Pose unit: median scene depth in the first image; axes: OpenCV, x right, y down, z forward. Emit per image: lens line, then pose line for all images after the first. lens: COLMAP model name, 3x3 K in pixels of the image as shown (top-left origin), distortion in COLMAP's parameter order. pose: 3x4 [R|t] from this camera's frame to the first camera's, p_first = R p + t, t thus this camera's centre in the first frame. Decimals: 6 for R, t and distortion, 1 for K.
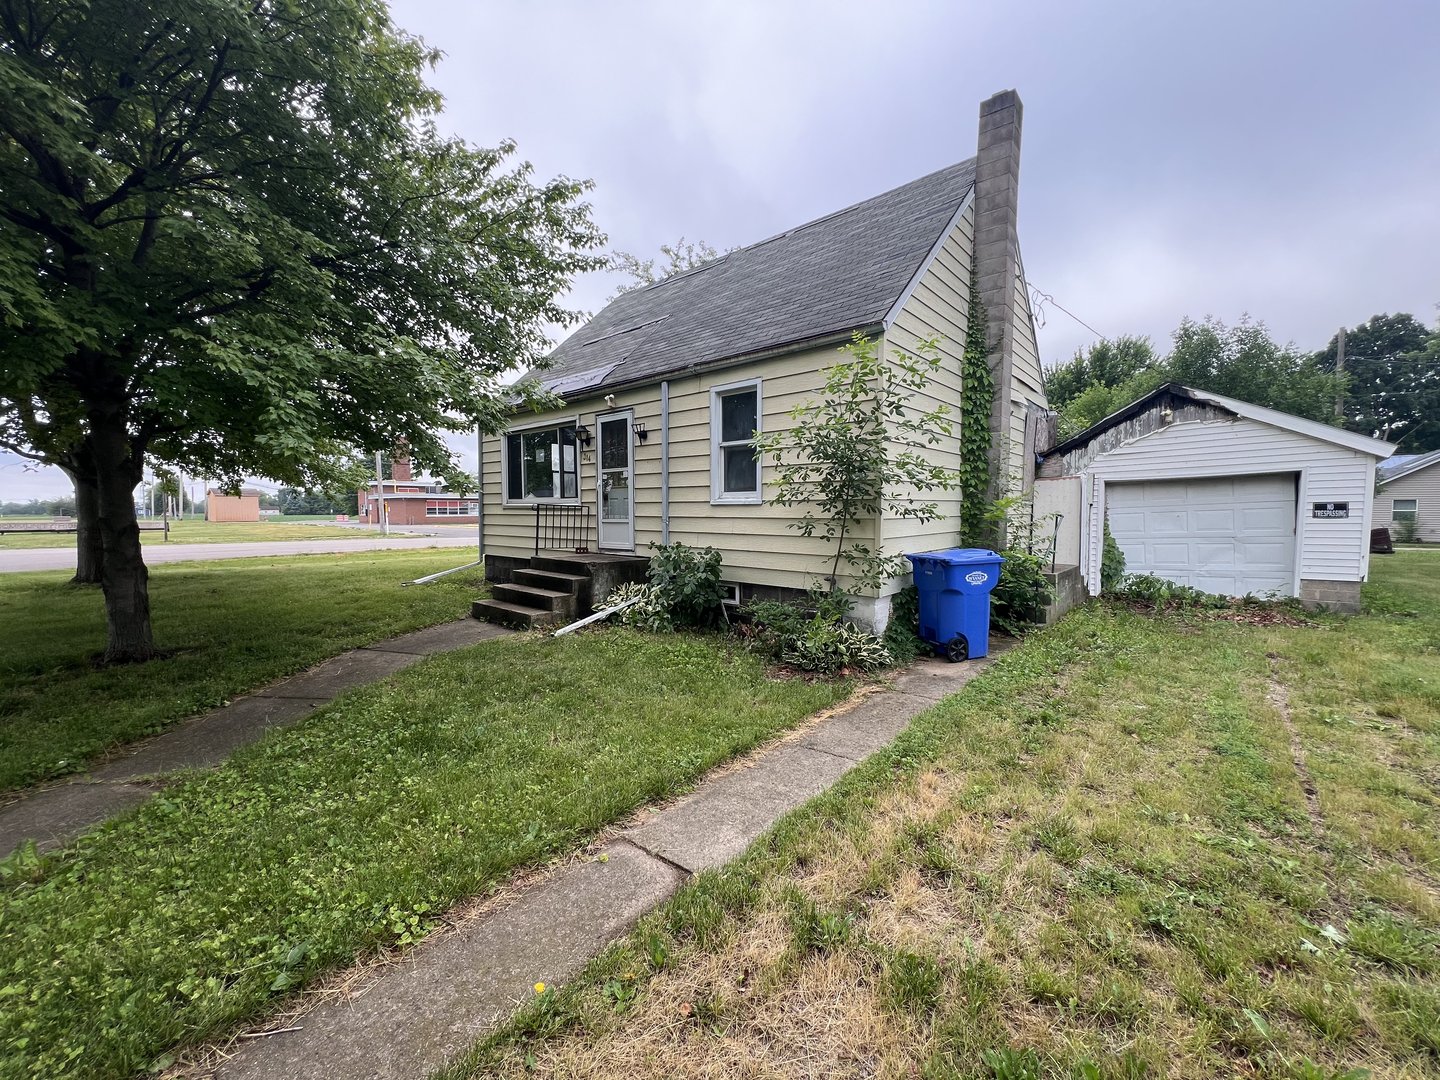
lens RADIAL K [[575.4, 0, 717.1], [0, 575.4, 534.5], [0, 0, 1]] dist [0.000277, 0.000760]
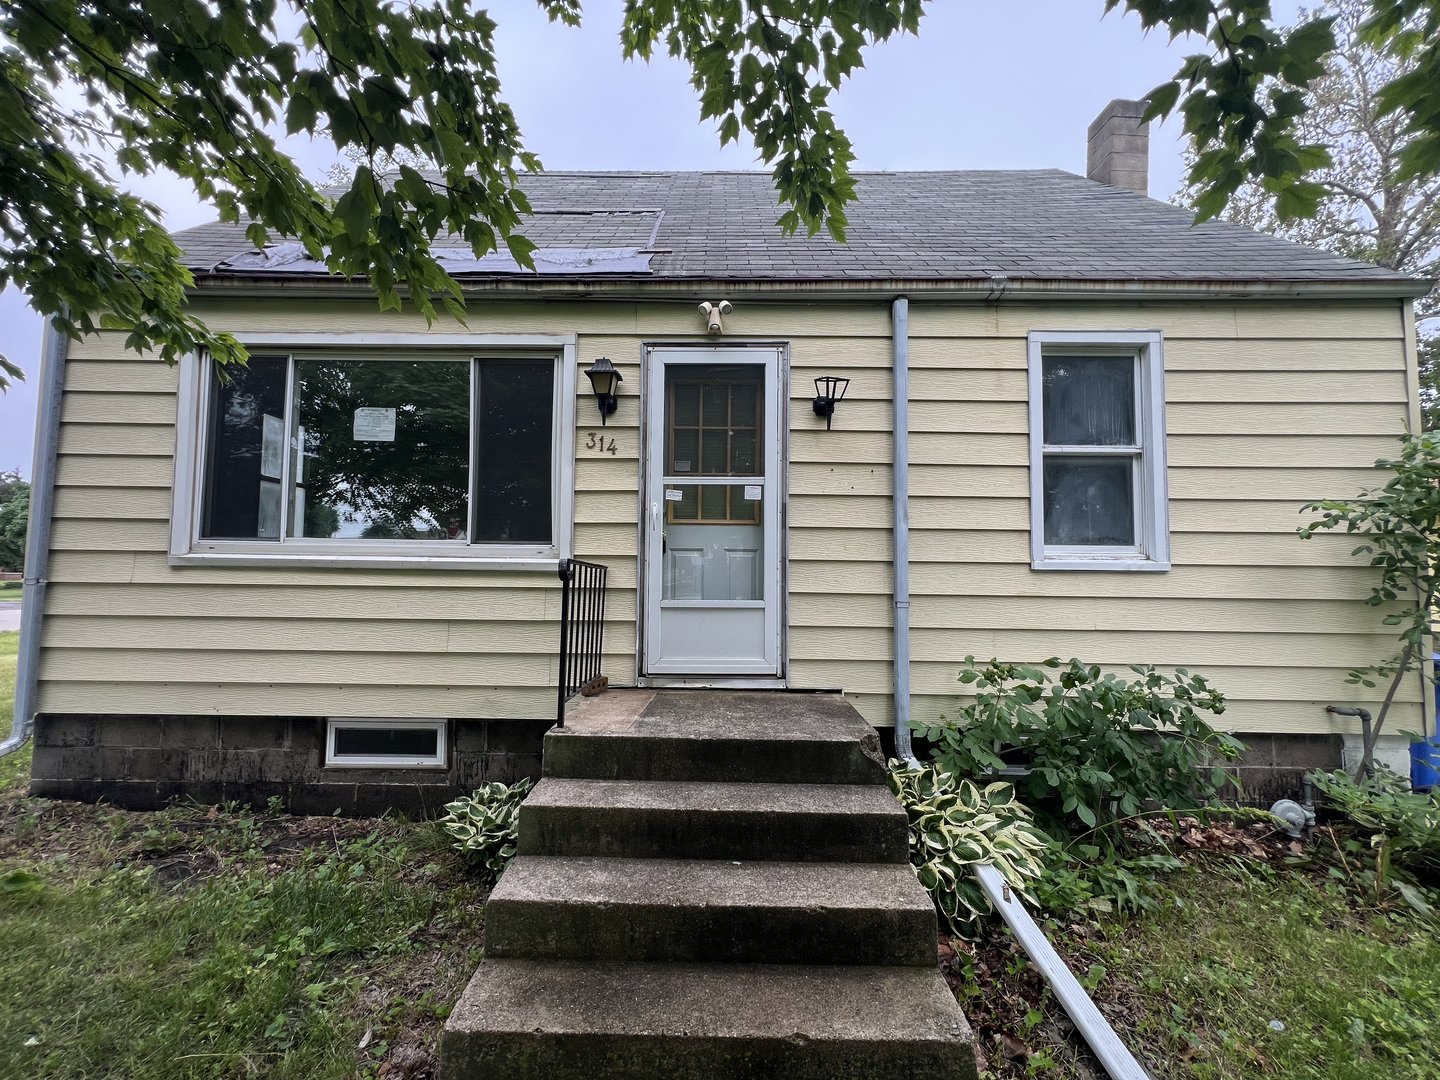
lens RADIAL K [[575.4, 0, 710.8], [0, 575.4, 538.2], [0, 0, 1]] dist [0.000277, 0.000760]
pose [[0.759729, 0.045292, 0.648661, -0.465044], [0.014557, 0.996136, -0.086604, -0.036532], [-0.650077, 0.075238, 0.756134, 0.720757]]
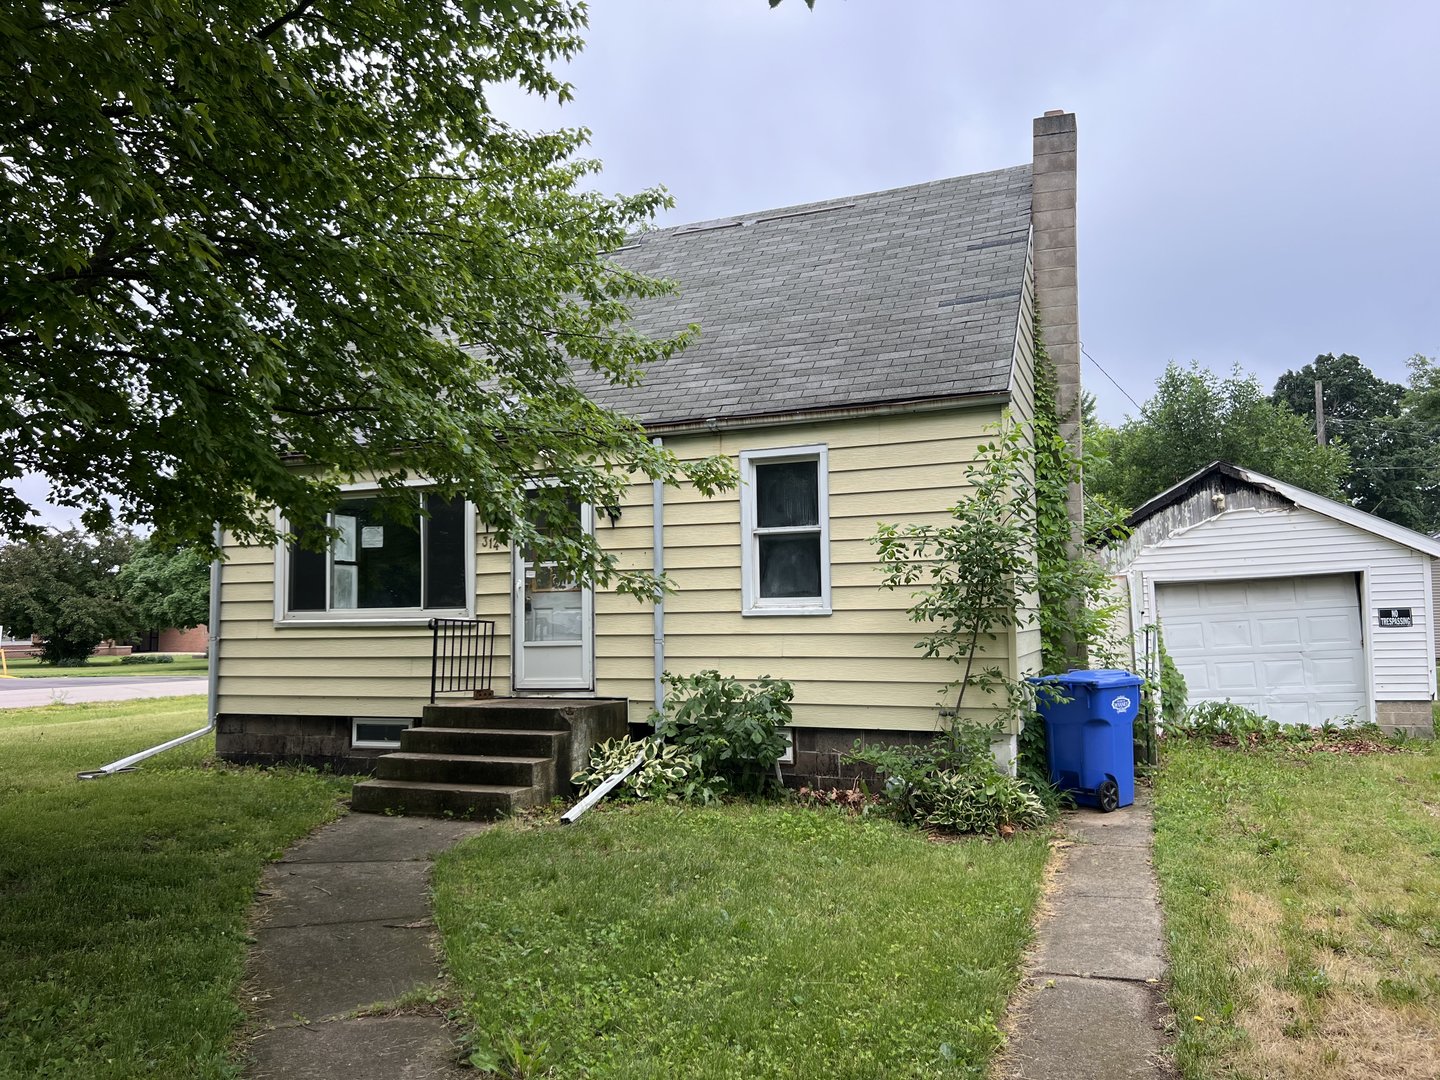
lens RADIAL K [[1074.8, 0, 720.7], [0, 1074.8, 536.8], [0, 0, 1]] dist [0.045032, -0.037646]
pose [[0.942440, 0.015598, 0.334012, -0.418290], [0.026149, 0.992414, -0.120124, 0.006510], [-0.333352, 0.121944, 0.934883, -0.190367]]
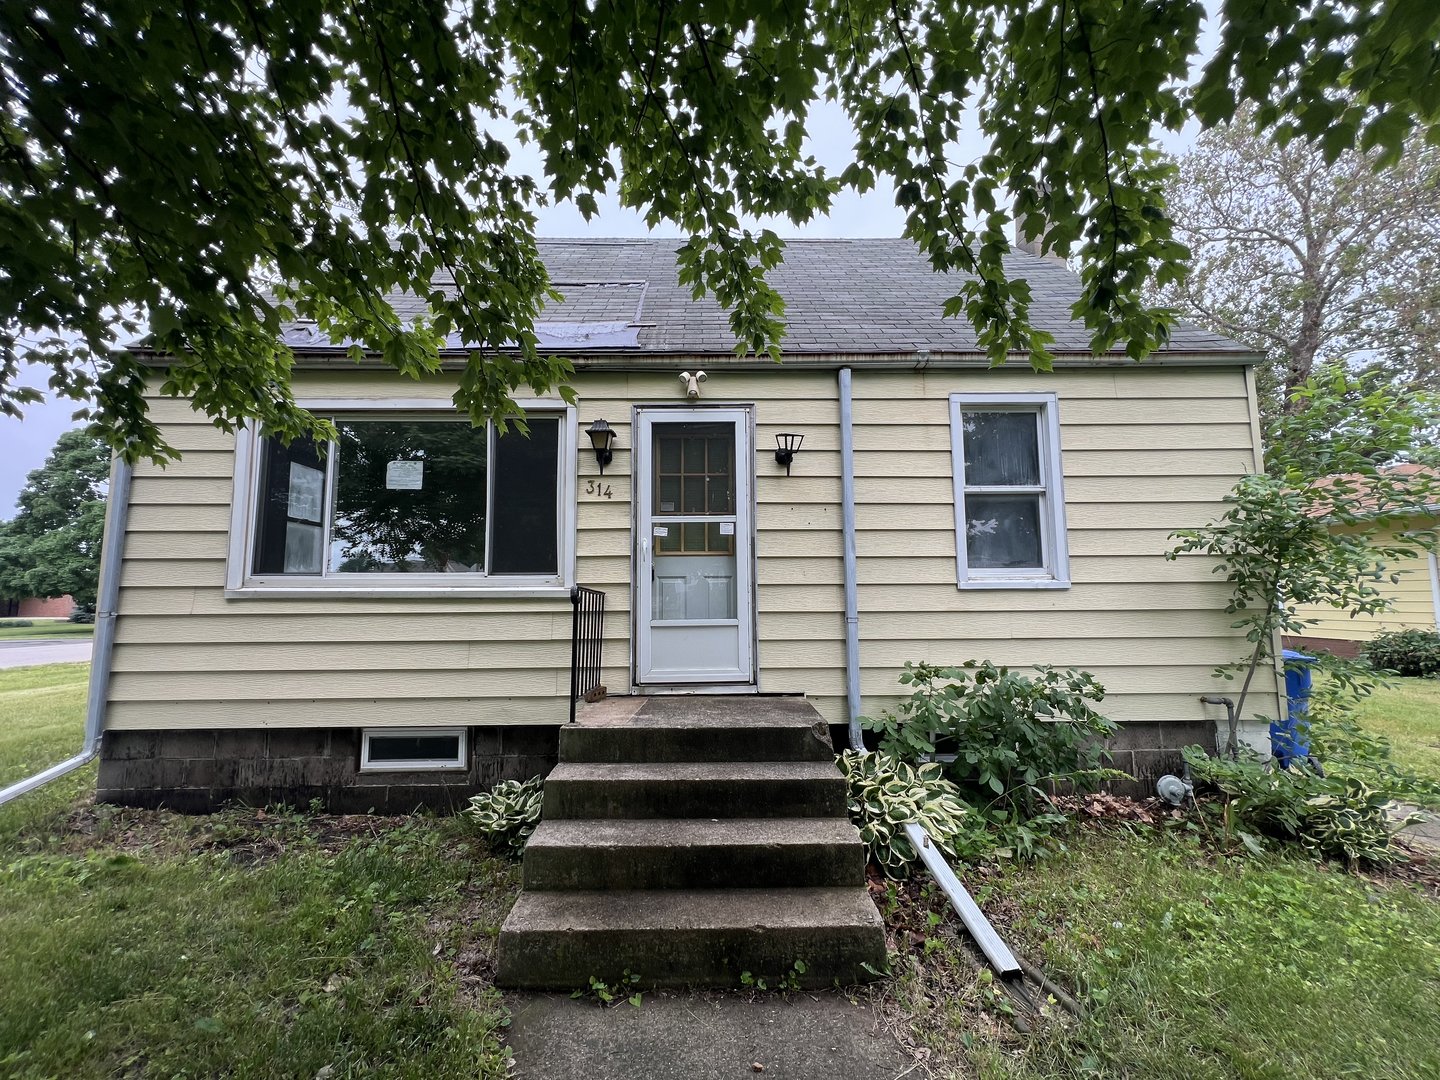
lens RADIAL K [[575.4, 0, 711.1], [0, 575.4, 538.7], [0, 0, 1]] dist [0.000277, 0.000760]
pose [[0.741340, 0.063595, 0.668110, -0.517231], [0.033285, 0.990791, -0.131243, -0.031299], [-0.670304, 0.119534, 0.732396, 0.656606]]
